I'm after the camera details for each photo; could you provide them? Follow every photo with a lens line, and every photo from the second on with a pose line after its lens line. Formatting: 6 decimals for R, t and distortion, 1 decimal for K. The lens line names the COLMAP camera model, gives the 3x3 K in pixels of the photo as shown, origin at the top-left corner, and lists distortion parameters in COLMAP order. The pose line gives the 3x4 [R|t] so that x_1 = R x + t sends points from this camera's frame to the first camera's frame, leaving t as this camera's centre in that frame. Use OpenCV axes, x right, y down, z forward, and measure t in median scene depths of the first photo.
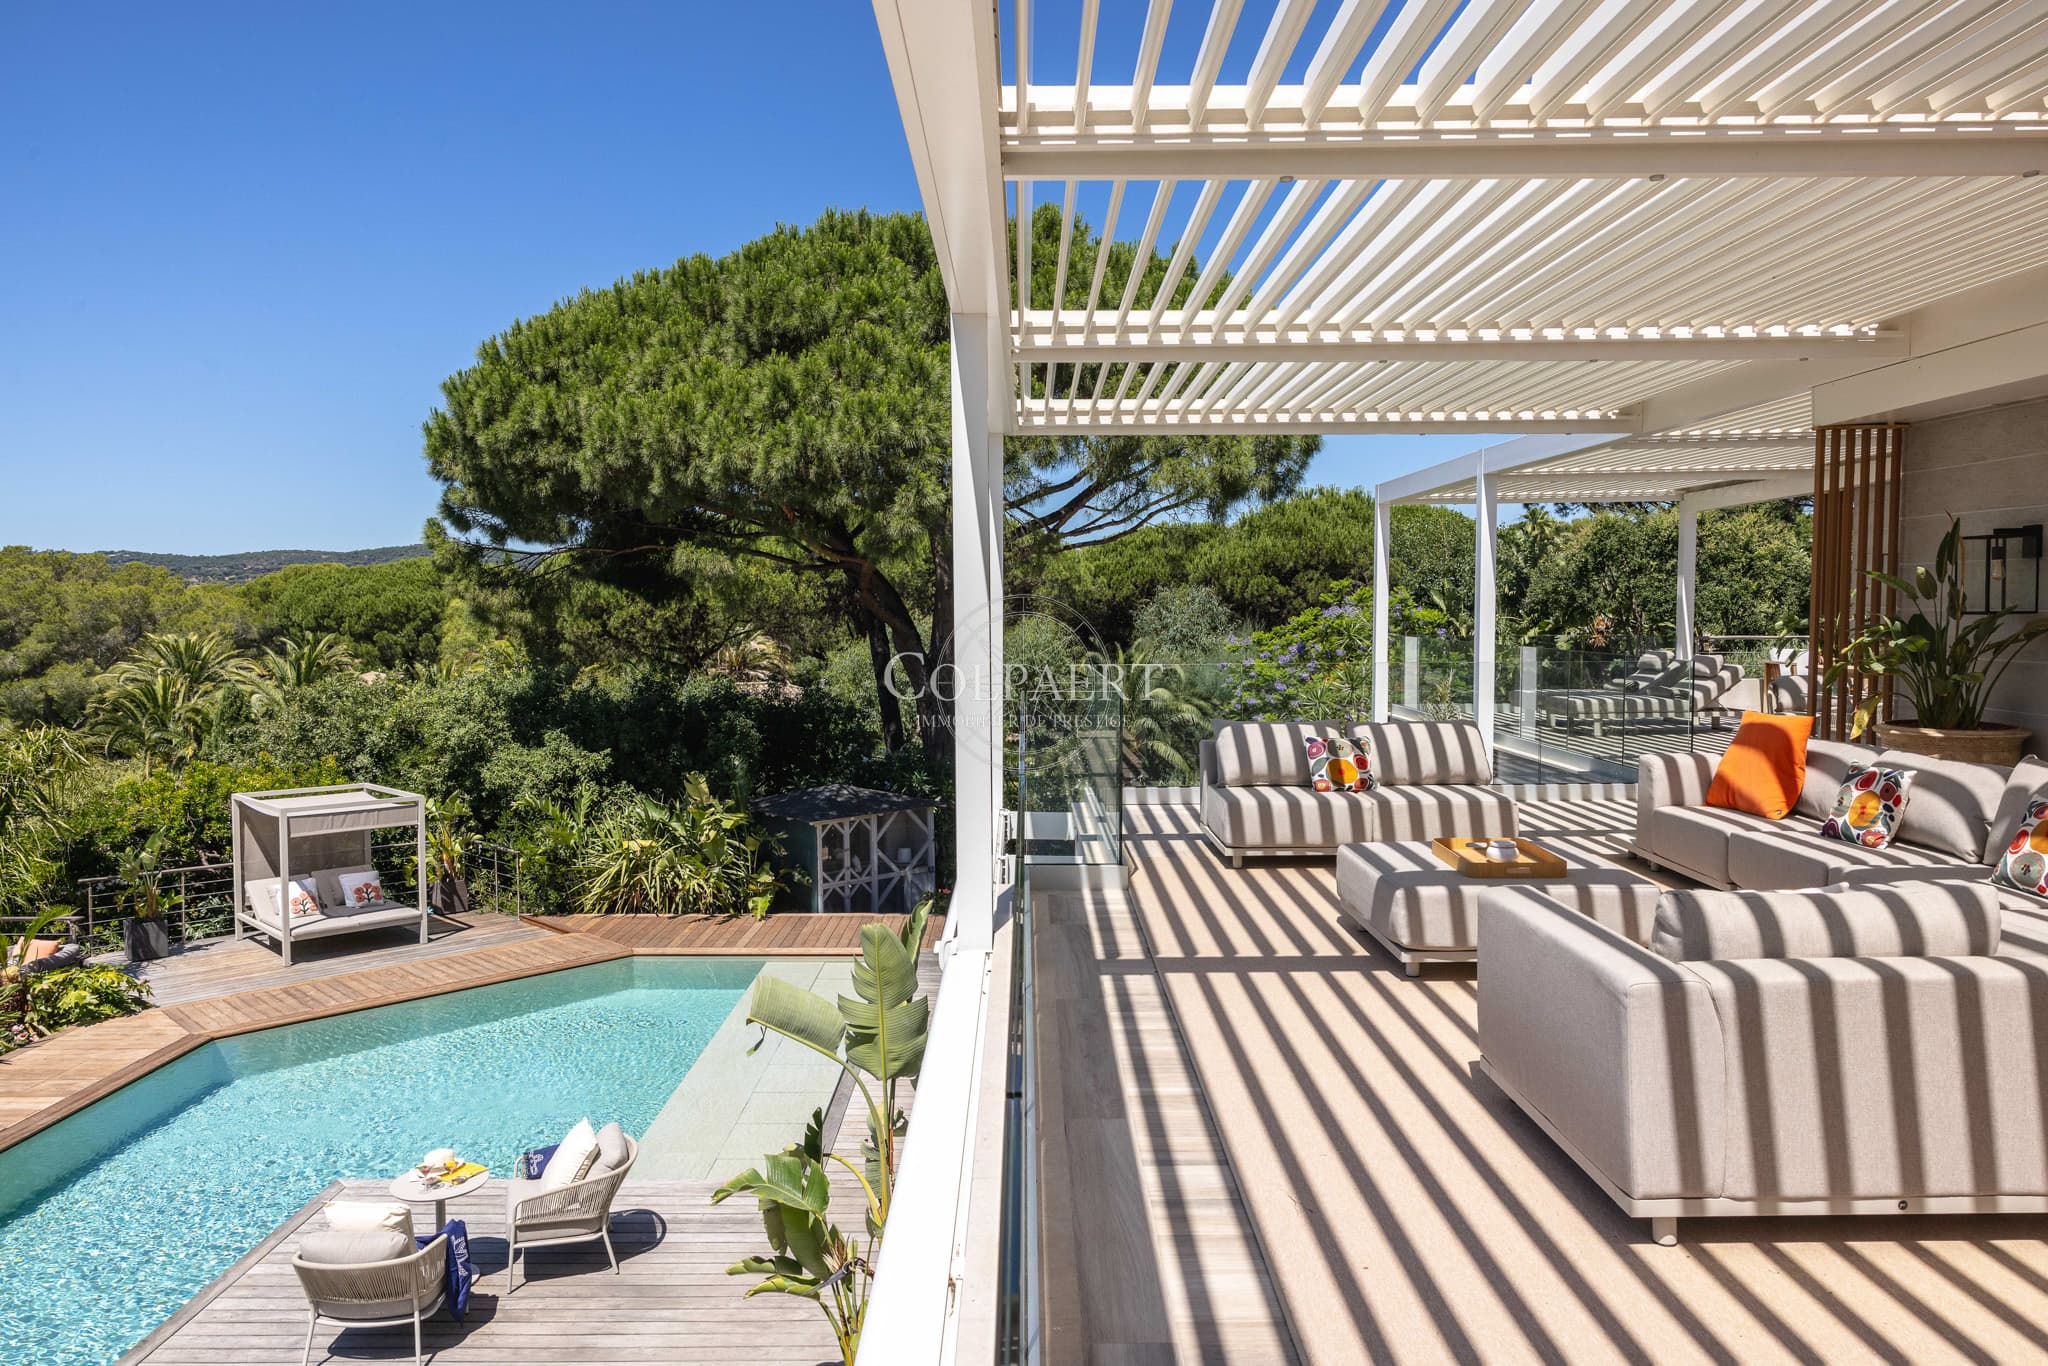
lens RADIAL K [[1365.8, 0, 1024.0], [0, 1365.8, 683.0], [0, 0, 1]] dist [-0.028013, 0.041157]
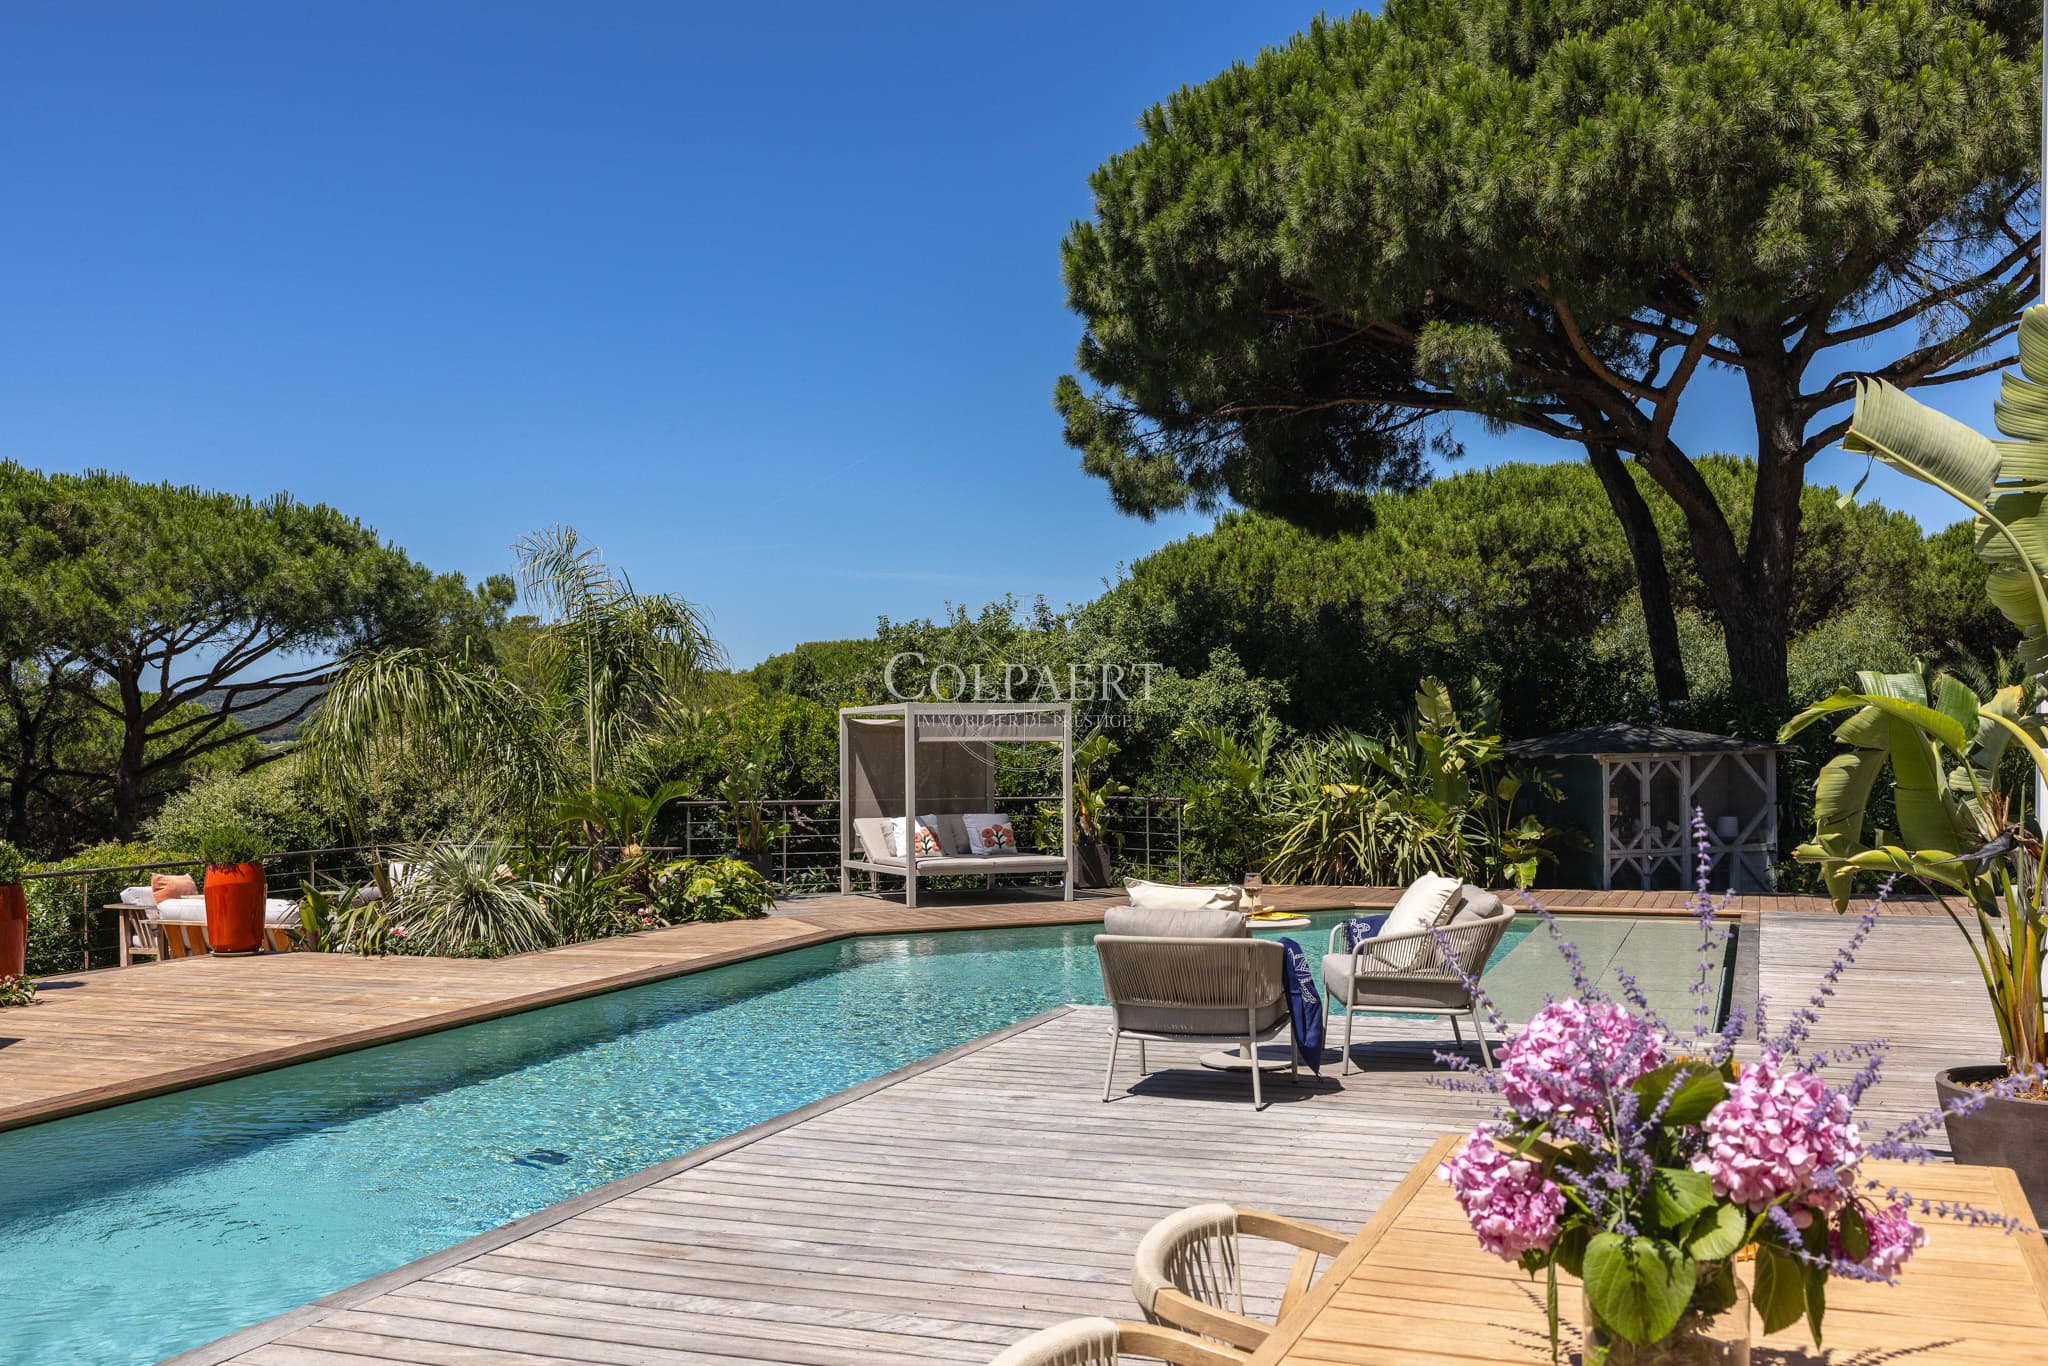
lens RADIAL K [[1908.1, 0, 1024.2], [0, 1908.1, 799.8], [0, 0, 1]] dist [0.008064, 0.005009]
pose [[0.933668, 0.002368, -0.358131, -0.090530], [-0.010533, 0.999727, -0.020851, 0.165355], [0.357984, 0.023240, 0.933438, 0.005349]]
